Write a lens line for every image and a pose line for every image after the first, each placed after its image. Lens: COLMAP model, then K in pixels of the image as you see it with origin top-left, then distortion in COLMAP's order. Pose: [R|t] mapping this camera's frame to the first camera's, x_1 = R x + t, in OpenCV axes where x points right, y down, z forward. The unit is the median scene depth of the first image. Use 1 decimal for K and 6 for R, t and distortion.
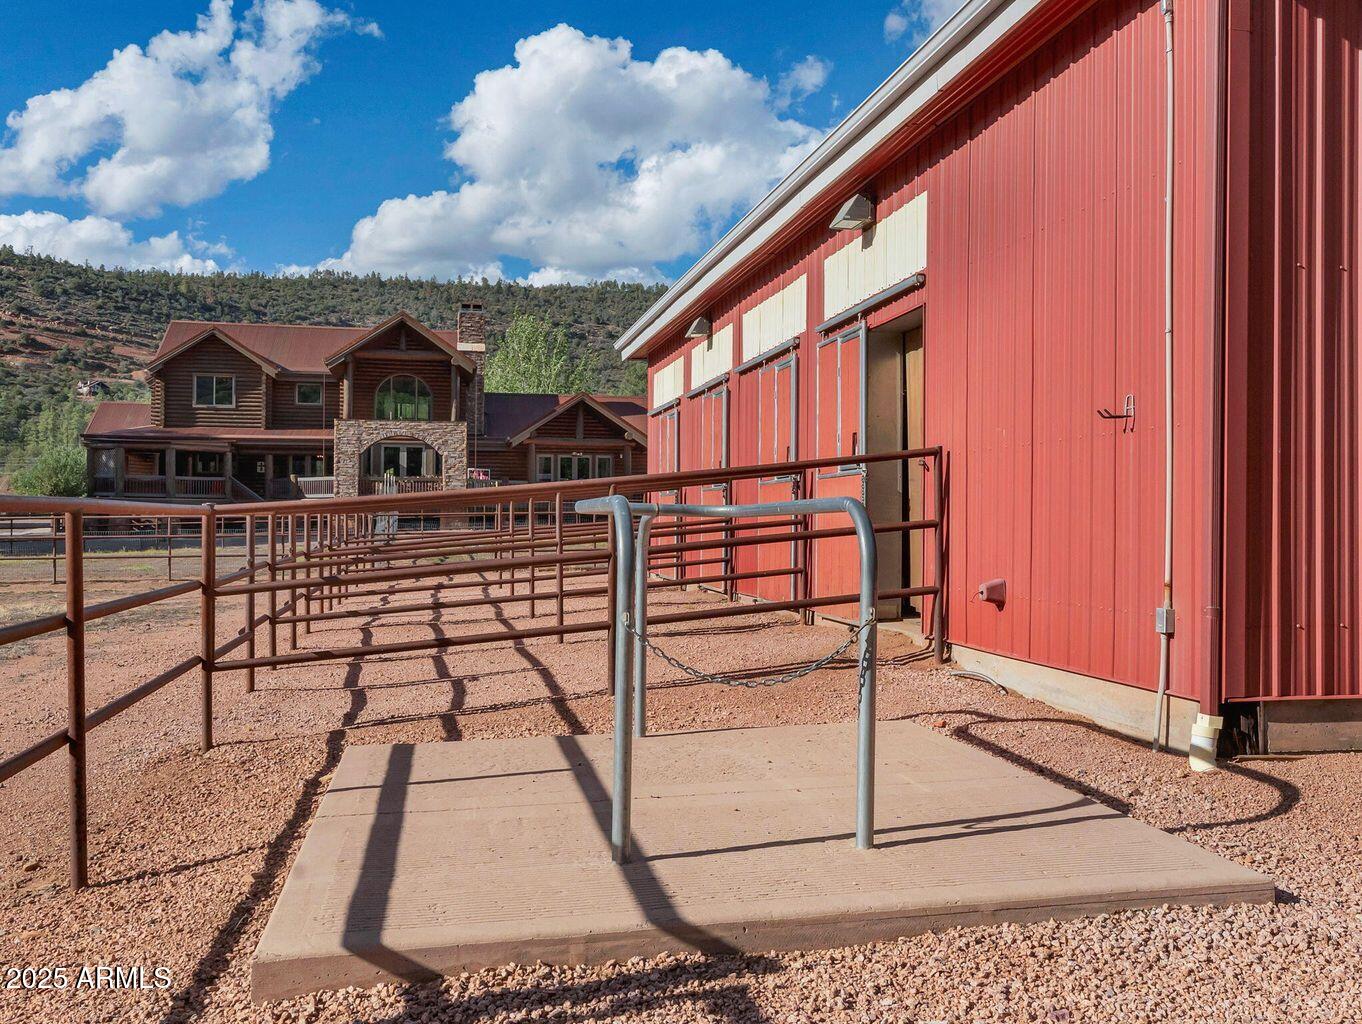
lens RADIAL K [[1219.4, 0, 668.5], [0, 1219.4, 512.4], [0, 0, 1]] dist [0.019486, 0.017092]
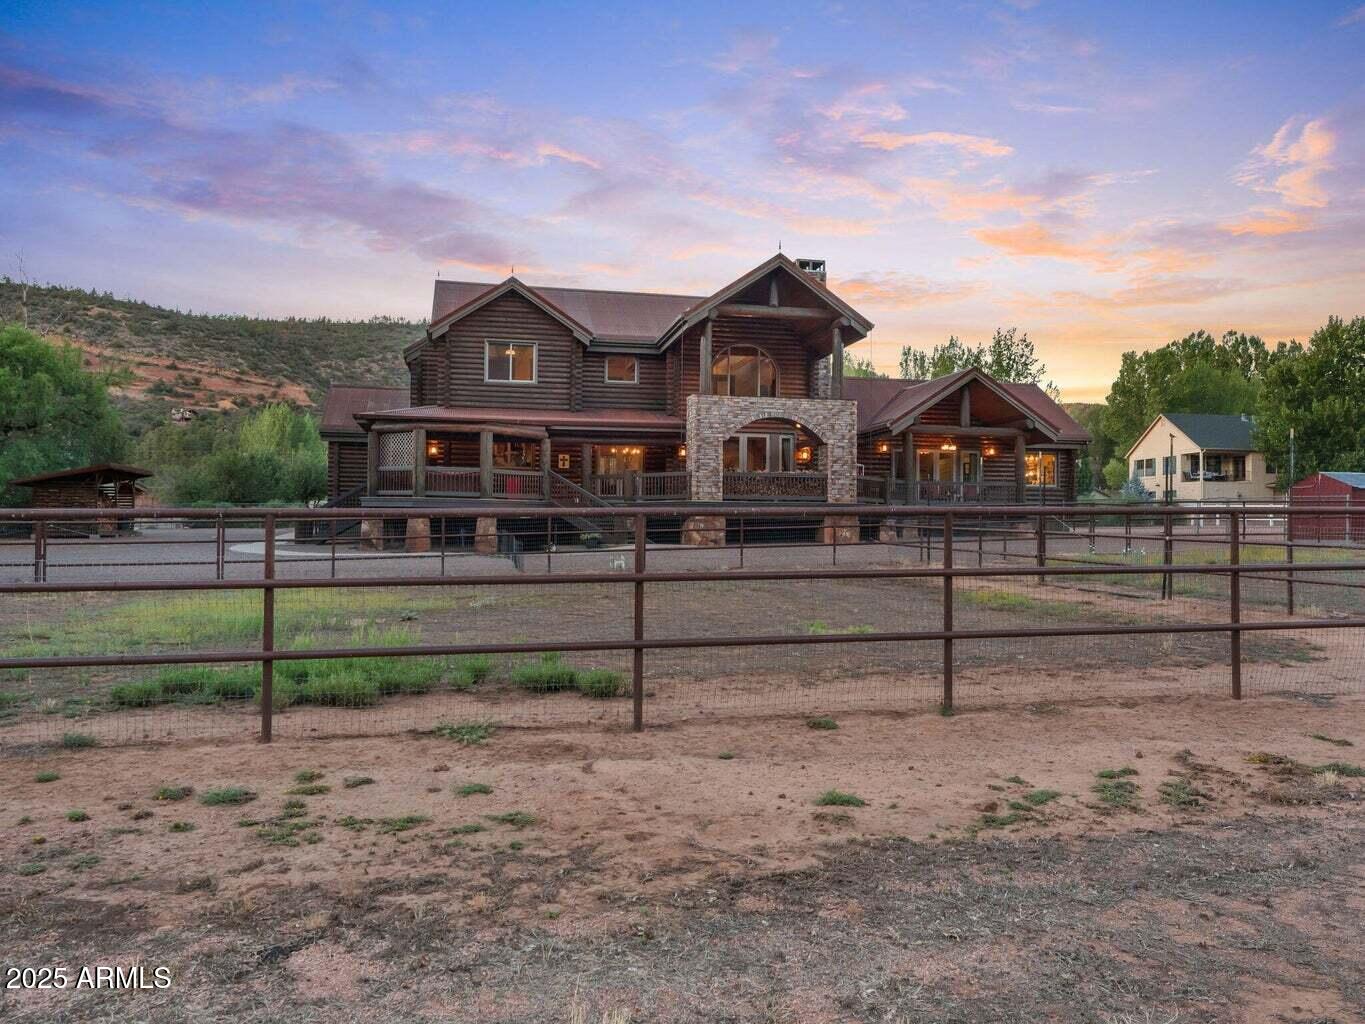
lens RADIAL K [[1022.3, 0, 674.6], [0, 1022.3, 504.6], [0, 0, 1]] dist [0.083061, -0.073881]
pose [[0.999921, 0.005876, 0.011081, -0.269671], [-0.005644, 0.999766, -0.020880, 0.004226], [-0.011201, 0.020816, 0.999721, 0.342370]]
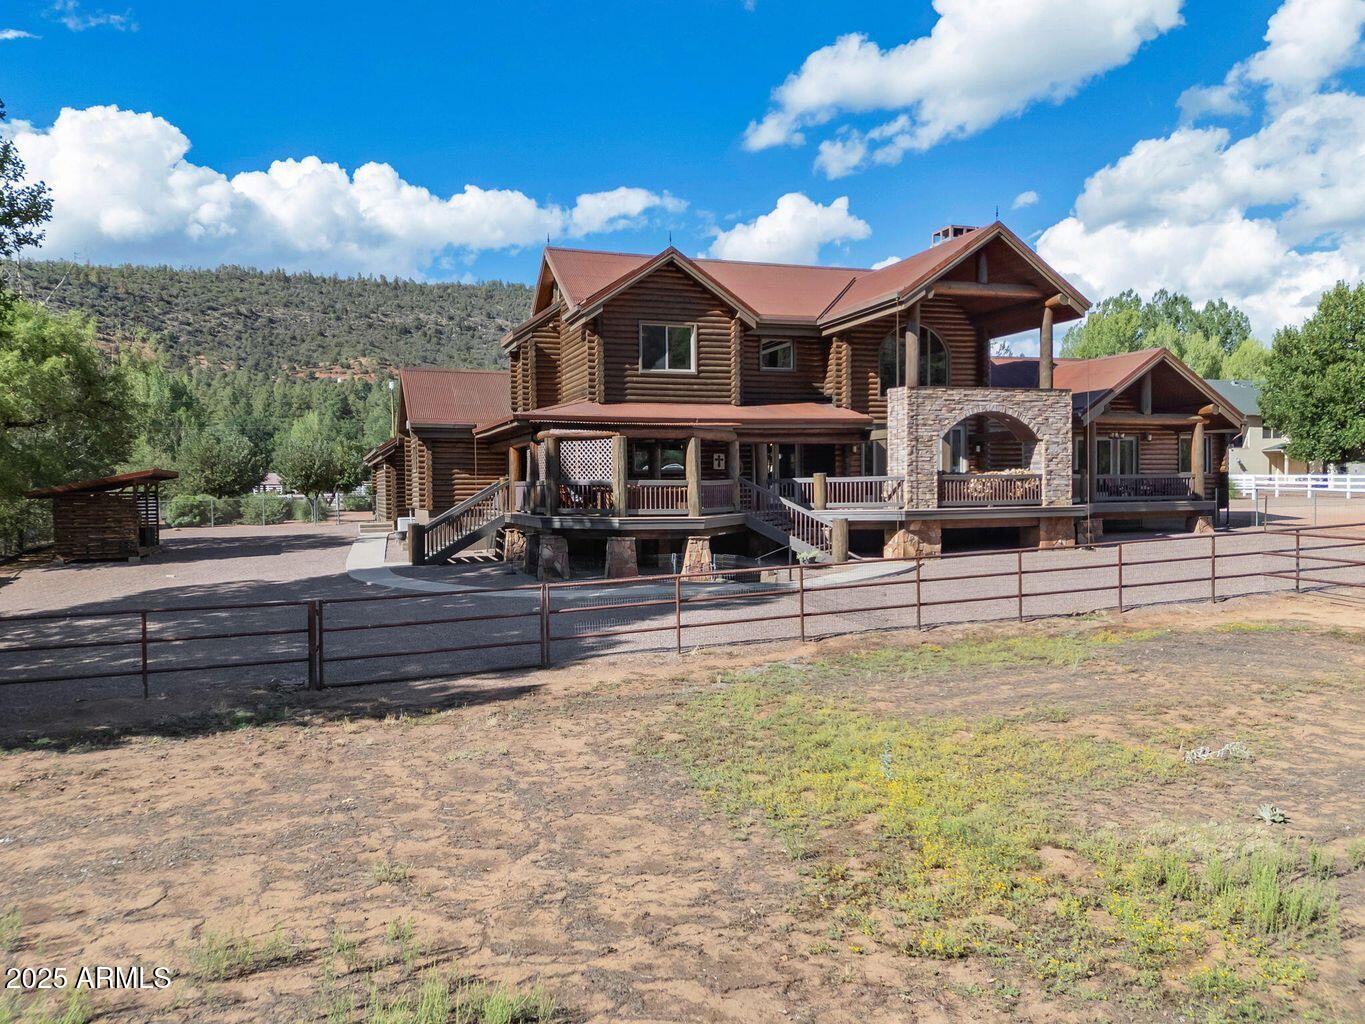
lens RADIAL K [[1022.3, 0, 690.9], [0, 1022.3, 519.8], [0, 0, 1]] dist [0.083061, -0.073881]
pose [[0.988744, -0.023301, 0.147788, -0.435574], [0.017642, 0.999064, 0.039486, -0.027208], [-0.148570, -0.036434, 0.988230, 0.434805]]
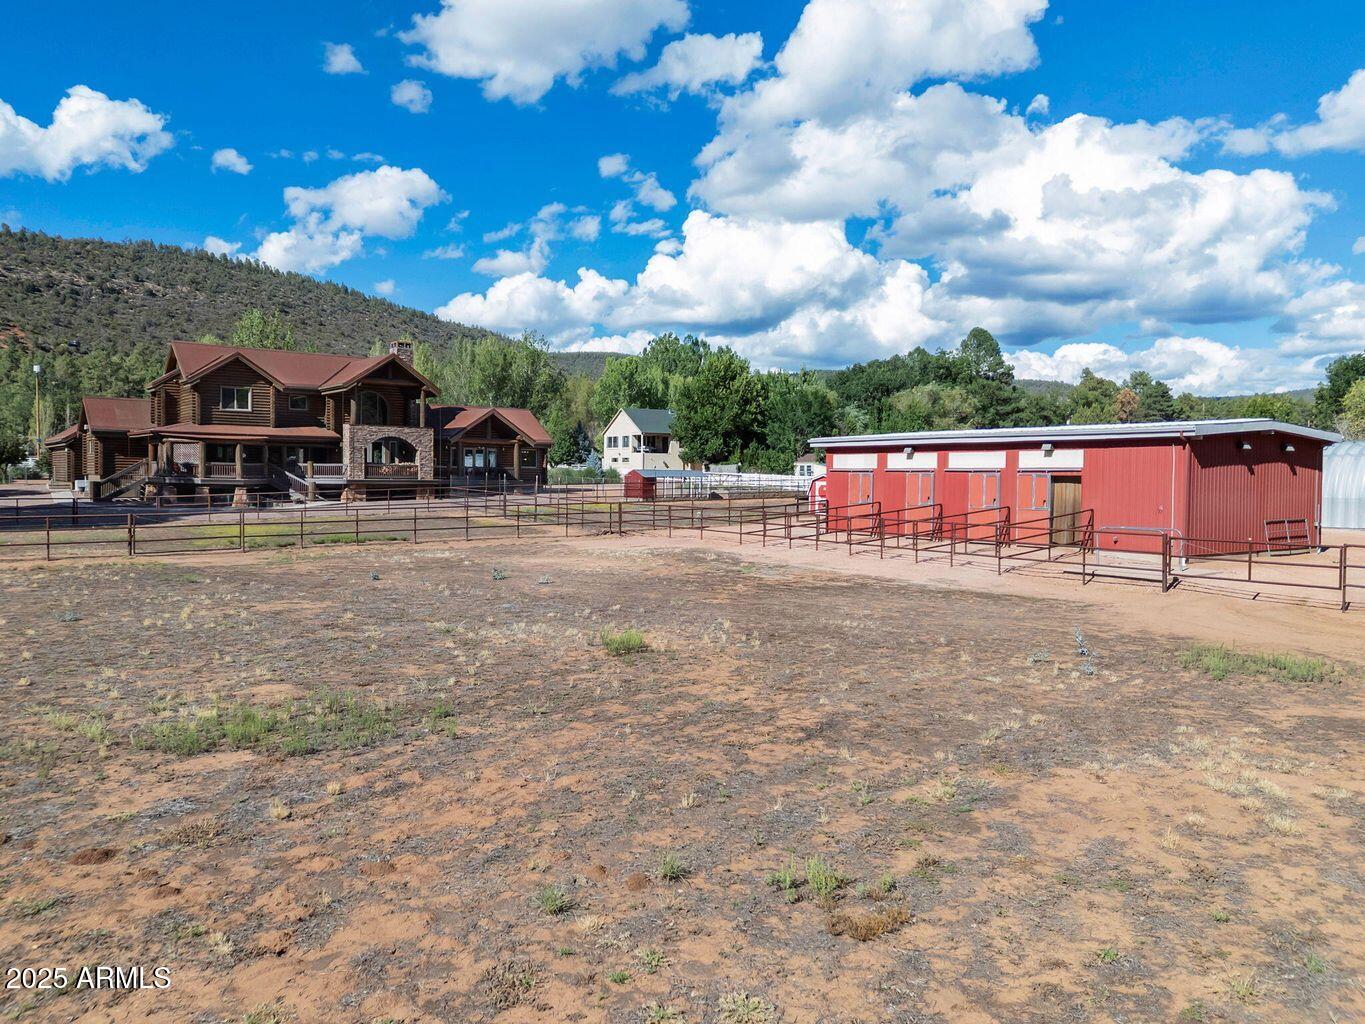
lens RADIAL K [[1022.3, 0, 677.3], [0, 1022.3, 501.1], [0, 0, 1]] dist [0.083061, -0.073881]
pose [[0.906290, -0.005373, 0.422622, -0.406856], [-0.010014, 0.999366, 0.034179, -0.028447], [-0.422538, -0.035208, 0.905661, -0.271556]]
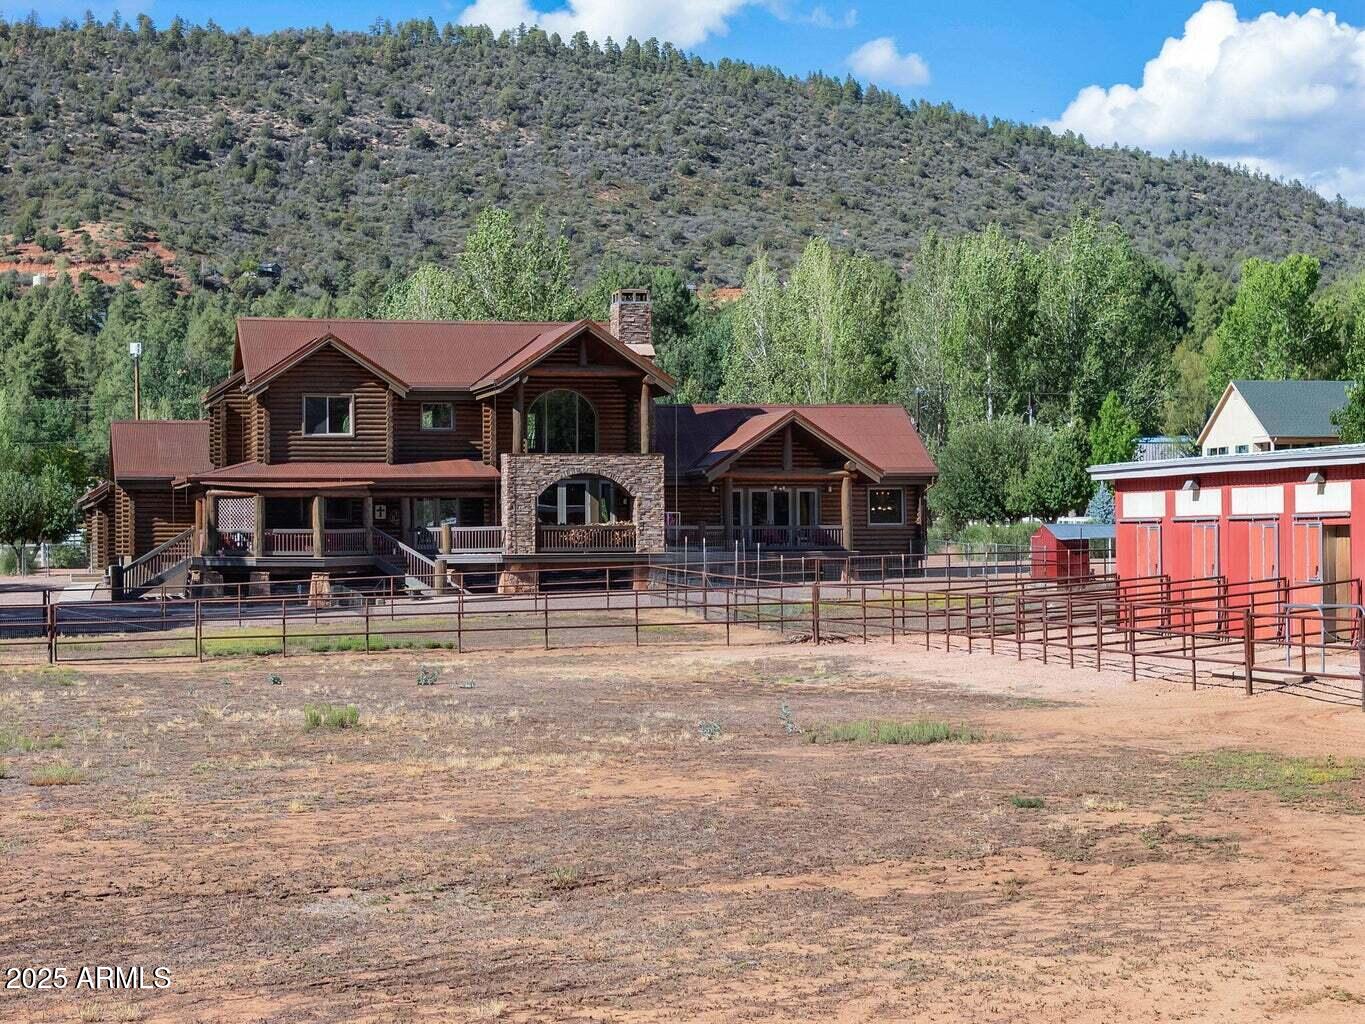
lens RADIAL K [[2730.8, 0, 680.4], [0, 2730.8, 526.7], [0, 0, 1]] dist [0.023741, 0.000000]
pose [[0.998439, -0.012427, 0.054461, -0.238294], [0.012351, 0.999922, 0.001729, -0.028399], [-0.054479, -0.001054, 0.998514, -0.739912]]
